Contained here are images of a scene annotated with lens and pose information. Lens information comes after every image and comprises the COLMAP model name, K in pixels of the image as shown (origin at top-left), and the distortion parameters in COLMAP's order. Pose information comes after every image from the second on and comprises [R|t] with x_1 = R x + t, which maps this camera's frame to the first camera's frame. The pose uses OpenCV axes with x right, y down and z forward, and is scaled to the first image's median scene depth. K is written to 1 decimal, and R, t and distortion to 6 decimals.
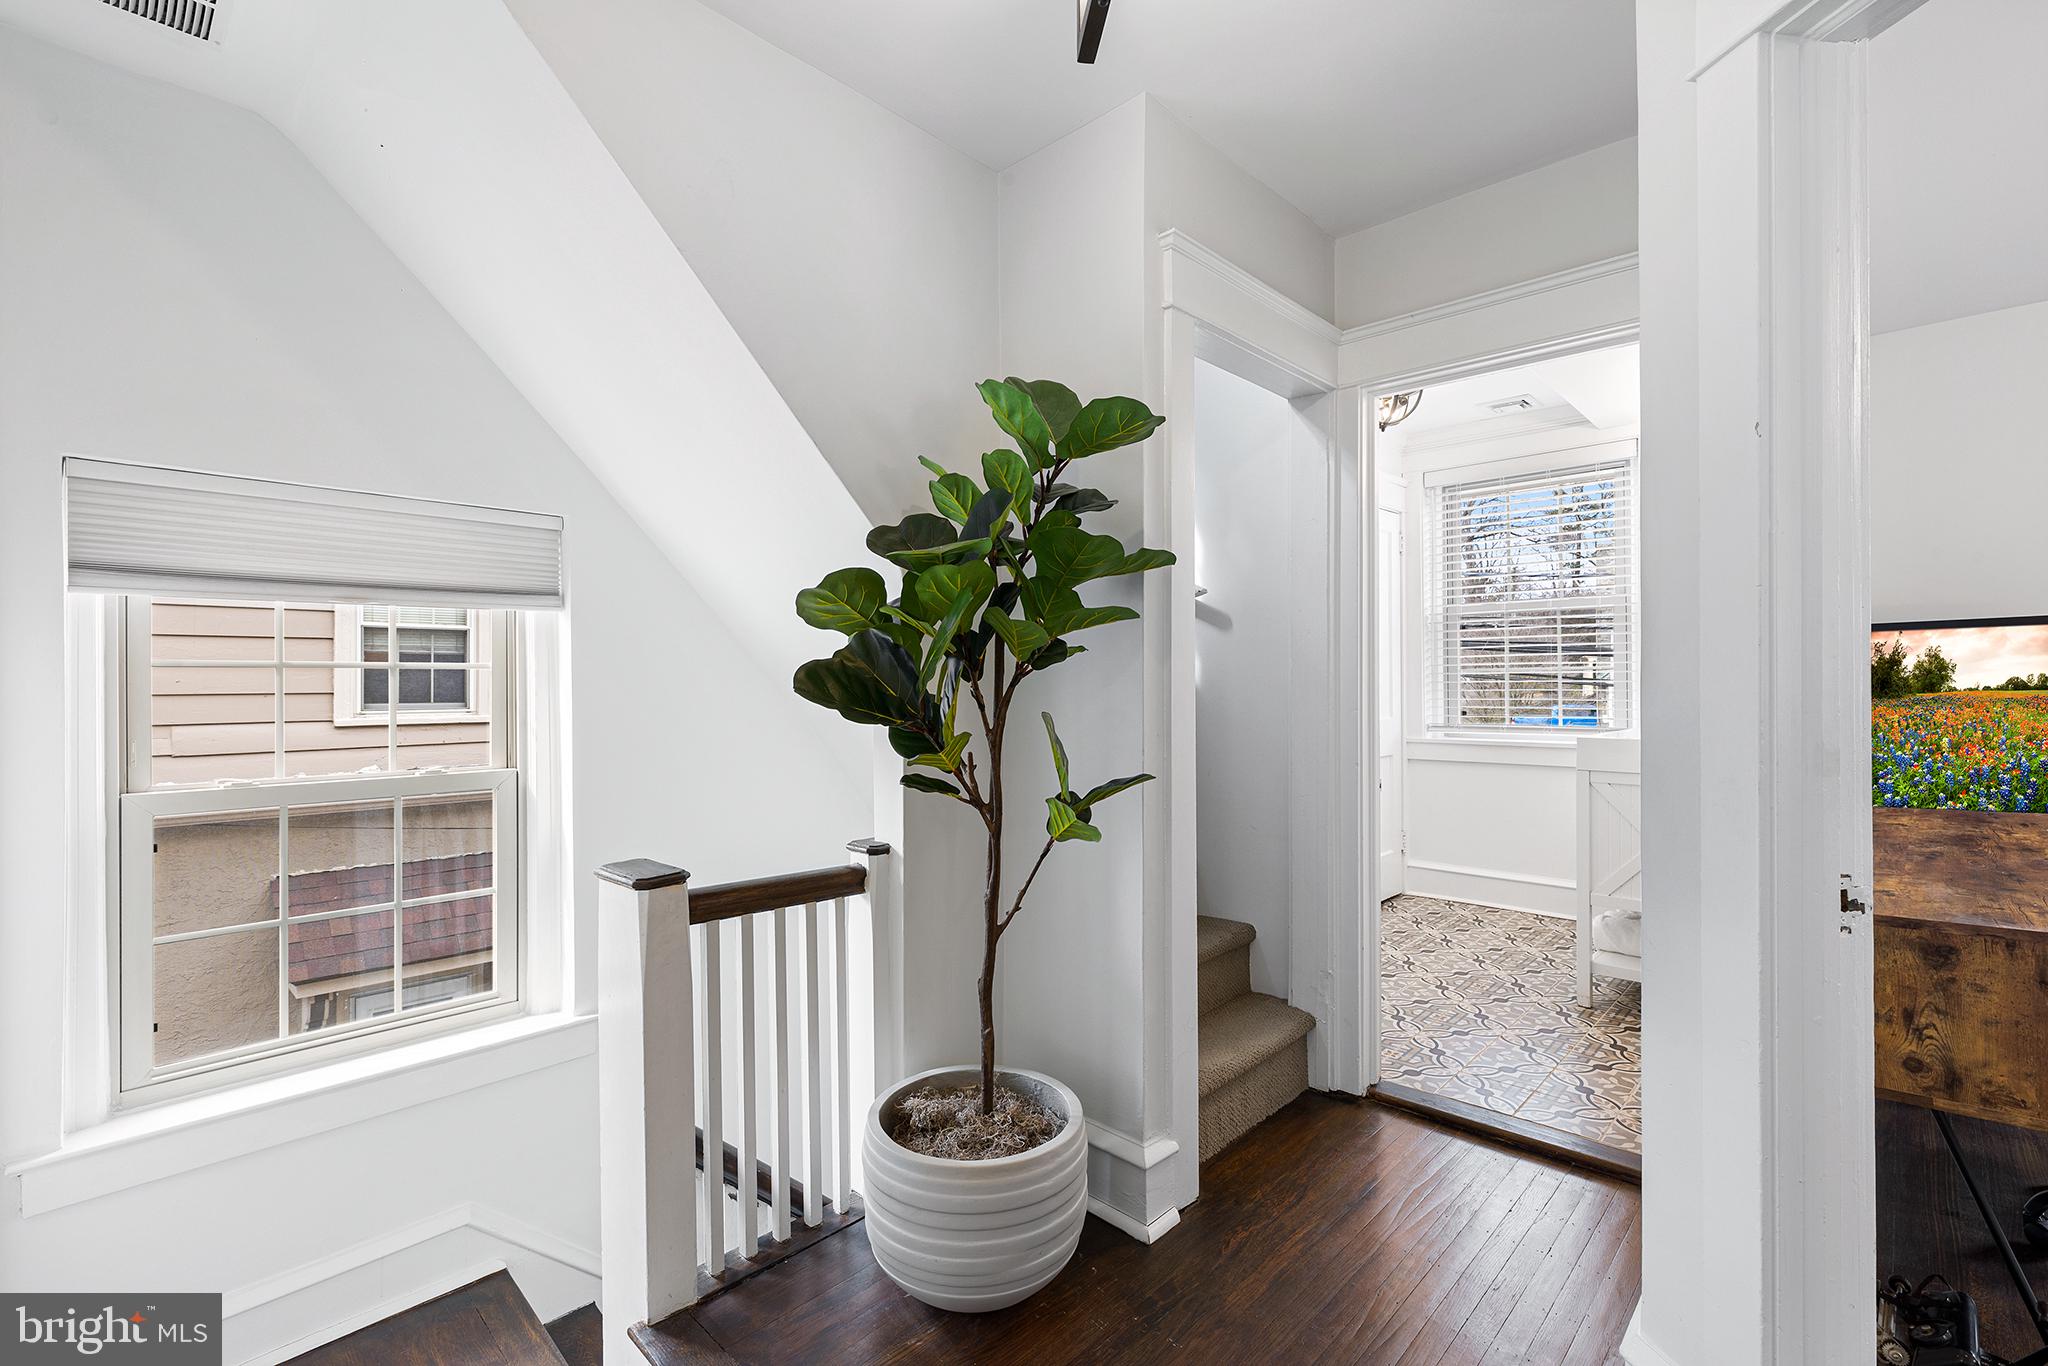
lens RADIAL K [[948.2, 0, 1021.4], [0, 948.2, 673.0], [0, 0, 1]] dist [0.000347, -0.000074]
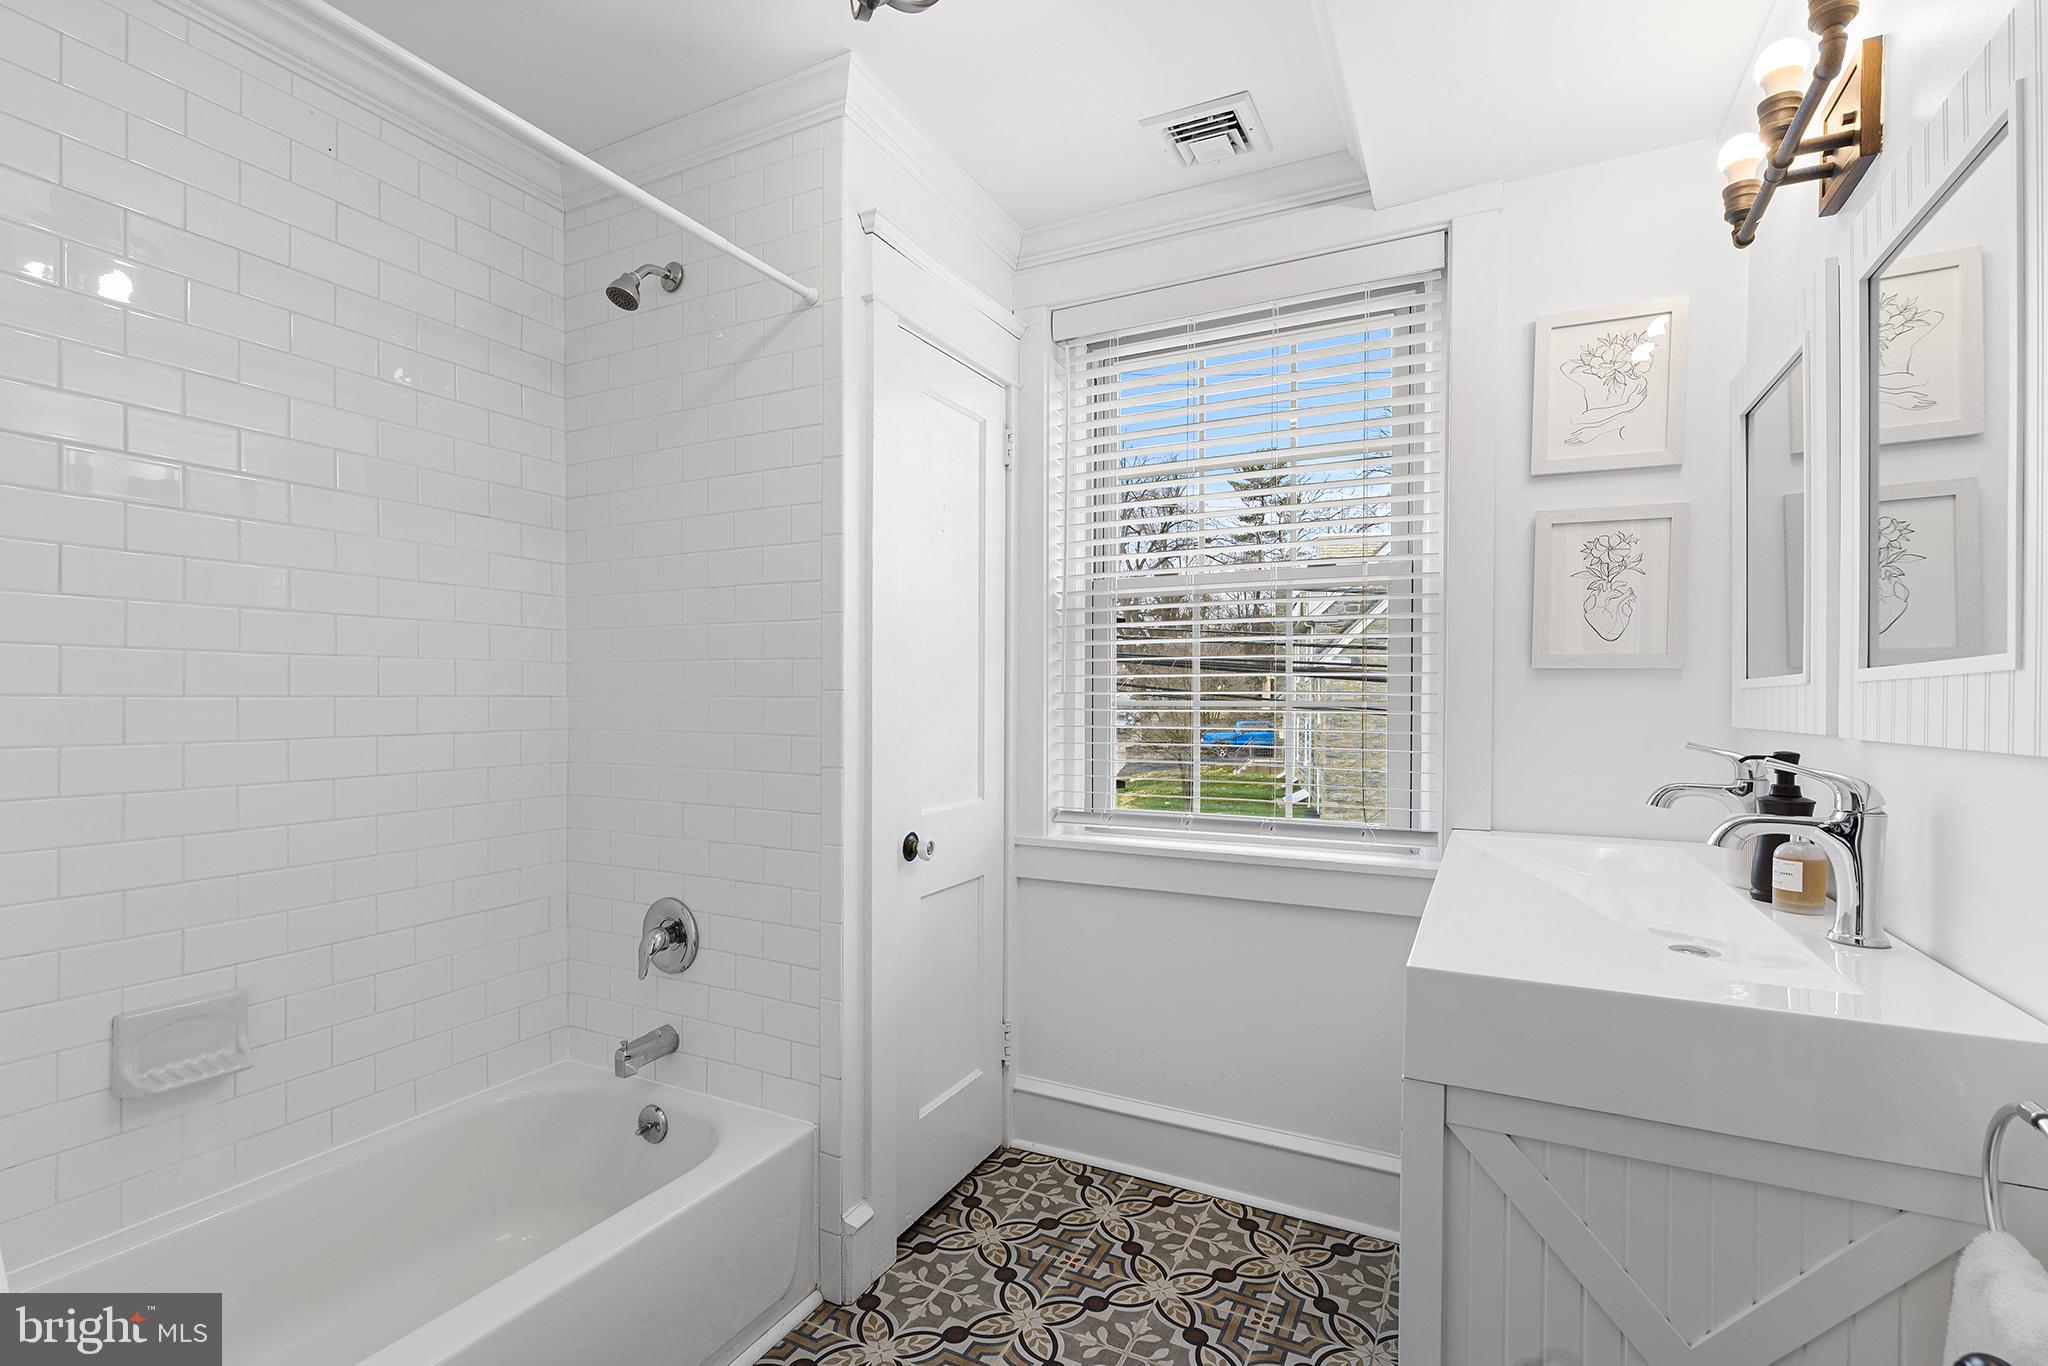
lens RADIAL K [[948.2, 0, 1028.3], [0, 948.2, 689.9], [0, 0, 1]] dist [0.000347, -0.000074]
pose [[0.973532, 0.009044, 0.228373, 0.298706], [-0.010480, 0.999932, 0.005073, -0.012290], [-0.228312, -0.007332, 0.973561, 0.510921]]
